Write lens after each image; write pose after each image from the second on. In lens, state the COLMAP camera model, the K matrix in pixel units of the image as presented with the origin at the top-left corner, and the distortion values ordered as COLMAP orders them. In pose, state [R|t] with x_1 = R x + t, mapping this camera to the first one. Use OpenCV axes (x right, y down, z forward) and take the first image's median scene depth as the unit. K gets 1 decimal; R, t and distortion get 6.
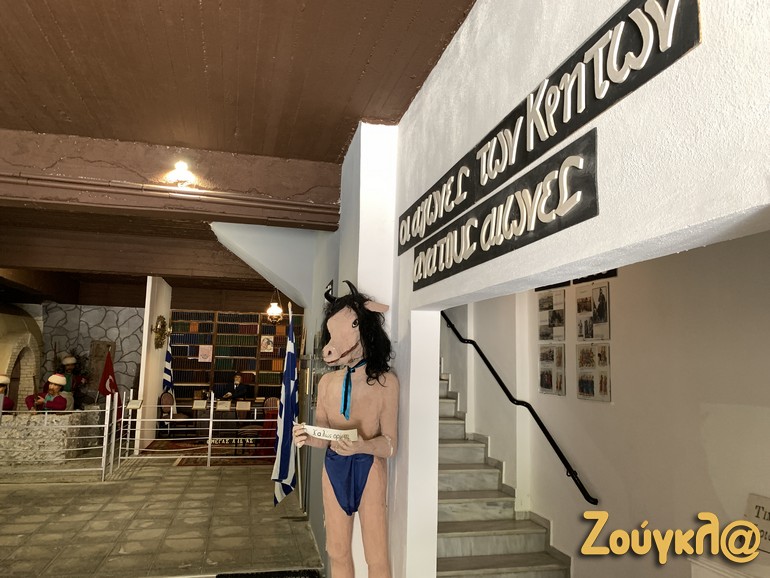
lens RADIAL K [[584.8, 0, 389.5], [0, 584.8, 280.7], [0, 0, 1]] dist [0.023907, -0.023911]
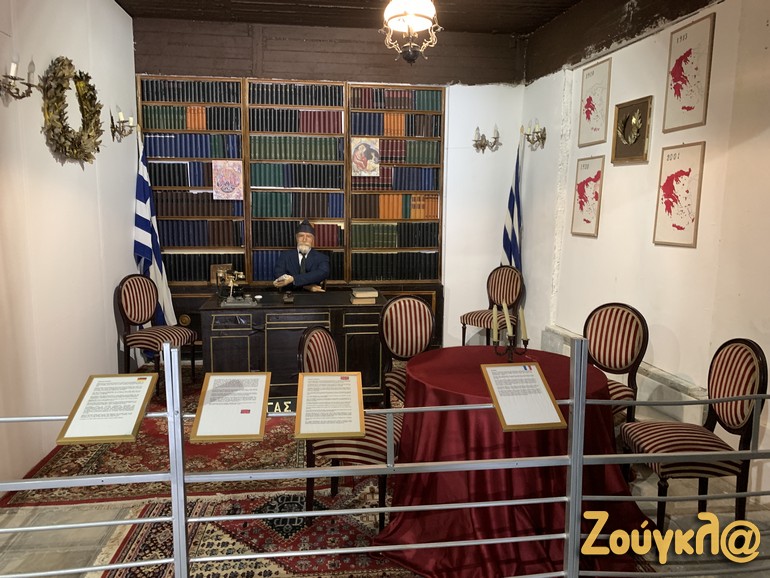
lens RADIAL K [[584.8, 0, 389.5], [0, 584.8, 280.7], [0, 0, 1]] dist [0.023907, -0.023911]
pose [[0.992878, -0.000404, -0.119139, -0.144441], [0.032108, 0.963903, 0.264311, 0.084948], [0.114731, -0.266254, 0.957050, 0.579834]]
